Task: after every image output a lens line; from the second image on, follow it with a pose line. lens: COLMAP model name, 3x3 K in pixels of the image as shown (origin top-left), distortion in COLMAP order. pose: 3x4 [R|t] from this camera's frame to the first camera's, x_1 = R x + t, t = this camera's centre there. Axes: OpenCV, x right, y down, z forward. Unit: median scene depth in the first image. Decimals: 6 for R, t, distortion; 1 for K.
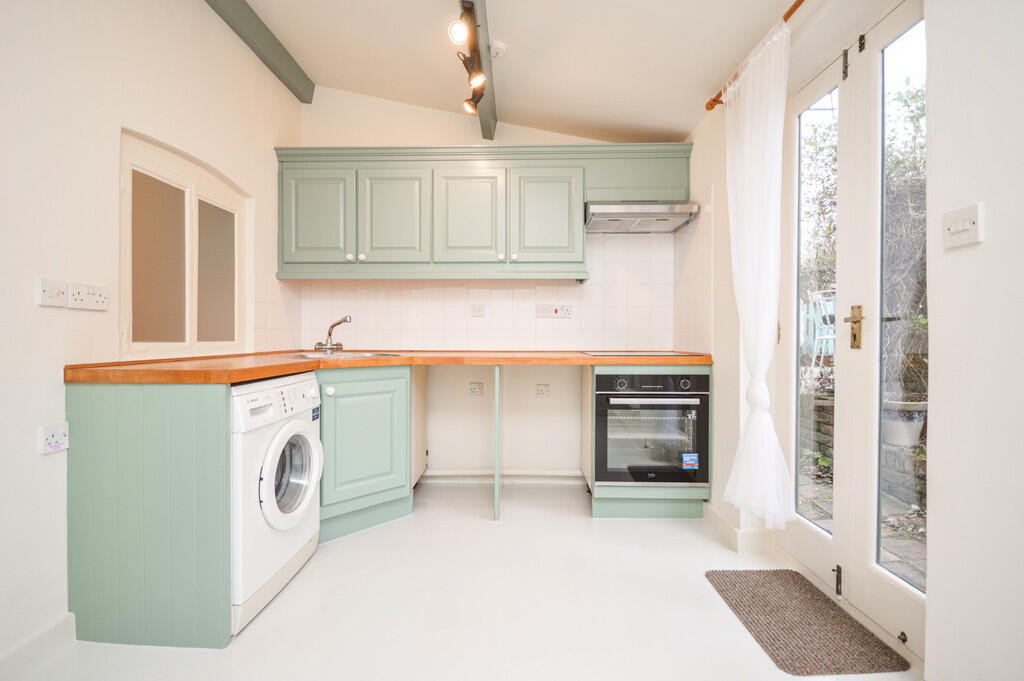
lens RADIAL K [[457.6, 0, 511.7], [0, 457.6, 339.2], [0, 0, 1]] dist [0.001501, 0.000303]
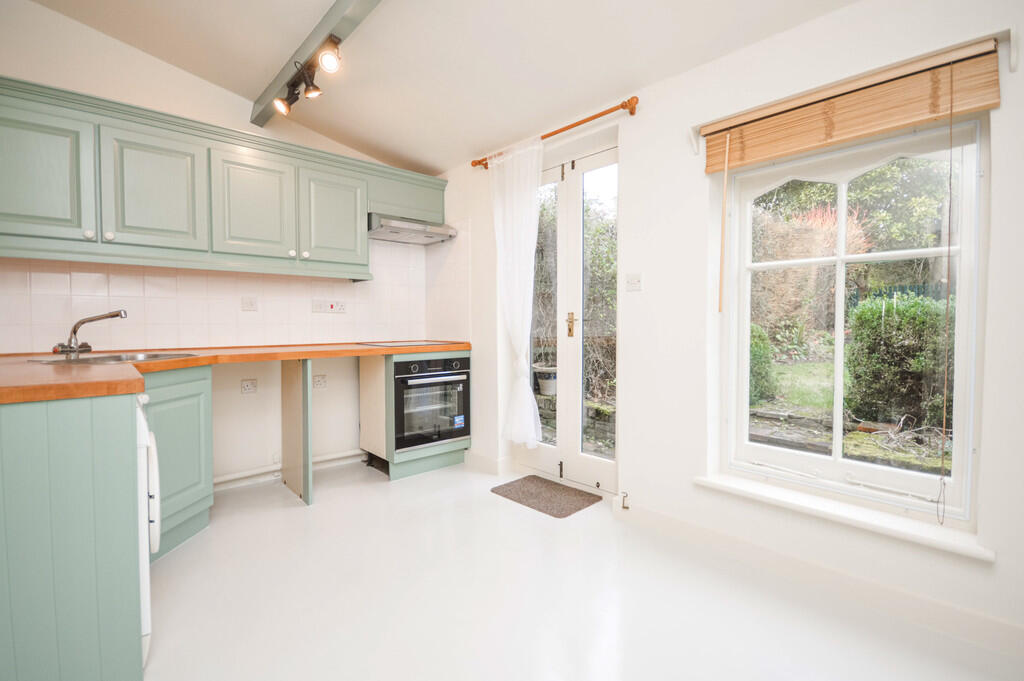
lens RADIAL K [[457.6, 0, 511.7], [0, 457.6, 339.2], [0, 0, 1]] dist [0.001501, 0.000303]
pose [[0.728718, -0.026951, 0.684284, -0.414835], [0.008954, 0.999515, 0.029831, -0.016334], [-0.684756, -0.015611, 0.728605, -0.090578]]
